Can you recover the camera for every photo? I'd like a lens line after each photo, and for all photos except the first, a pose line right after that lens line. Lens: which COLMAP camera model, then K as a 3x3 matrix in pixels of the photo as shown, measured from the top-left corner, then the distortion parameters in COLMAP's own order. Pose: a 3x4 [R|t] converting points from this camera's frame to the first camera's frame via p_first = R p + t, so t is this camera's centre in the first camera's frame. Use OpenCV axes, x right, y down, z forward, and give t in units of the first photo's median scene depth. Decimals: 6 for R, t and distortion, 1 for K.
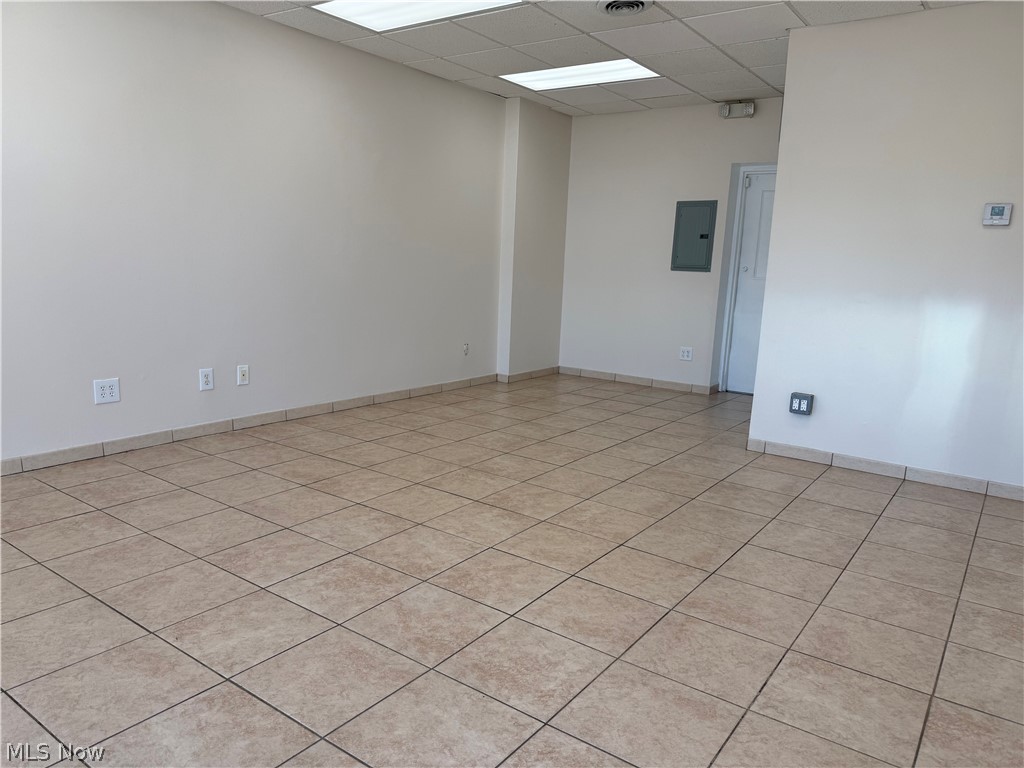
lens RADIAL K [[710.3, 0, 512.0], [0, 710.3, 384.0], [0, 0, 1]] dist [0.132267, -0.209742]
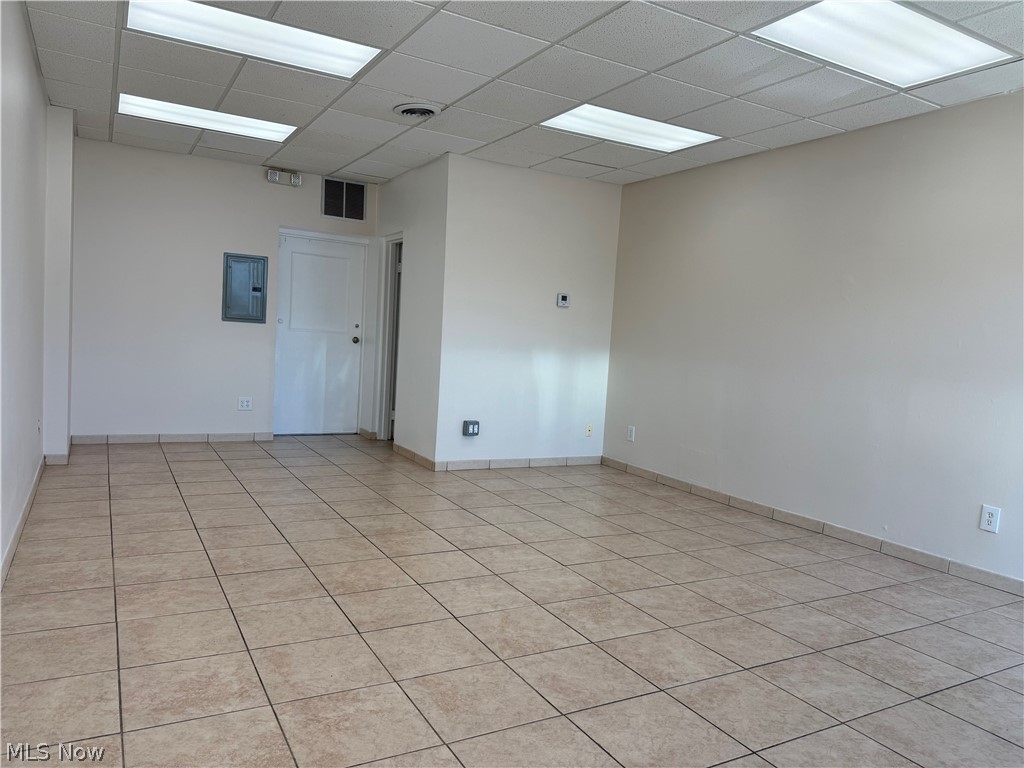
lens RADIAL K [[710.3, 0, 512.0], [0, 710.3, 384.0], [0, 0, 1]] dist [0.132267, -0.209742]
pose [[0.420143, -0.074694, 0.904378, -0.890356], [0.112181, 0.993237, 0.029918, -0.100390], [-0.900497, 0.088884, 0.425681, 0.401576]]
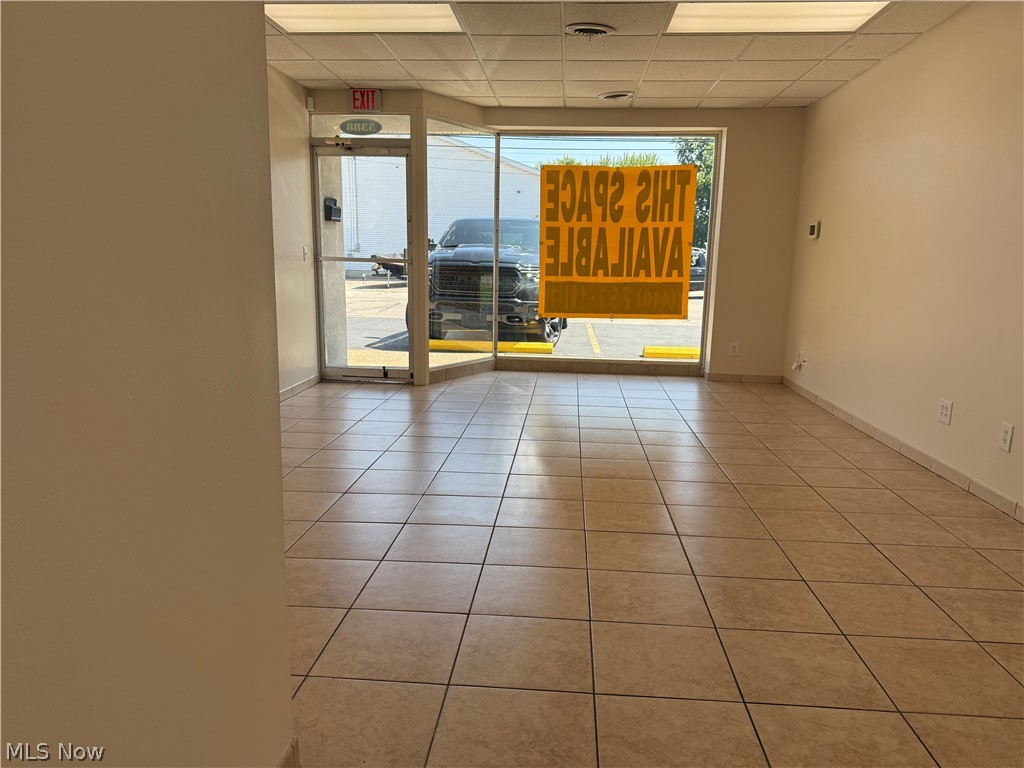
lens RADIAL K [[710.3, 0, 512.0], [0, 710.3, 384.0], [0, 0, 1]] dist [0.132267, -0.209742]
pose [[-0.853744, 0.036522, -0.519411, 0.503816], [-0.137859, 0.946085, 0.293119, -0.249097], [0.502112, 0.321854, -0.802679, 1.544747]]
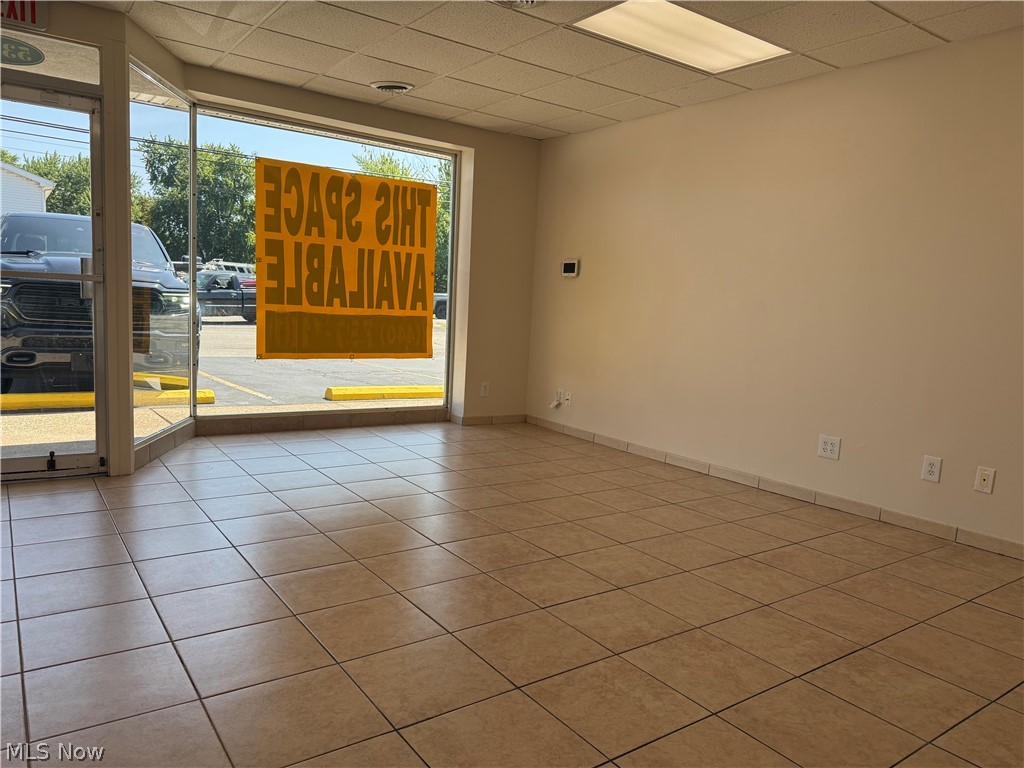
lens RADIAL K [[710.3, 0, 512.0], [0, 710.3, 384.0], [0, 0, 1]] dist [0.132267, -0.209742]
pose [[-0.321248, 0.050564, -0.945644, 0.632336], [-0.225590, 0.965741, 0.128274, -0.117130], [0.919733, 0.254536, -0.298836, 0.889055]]
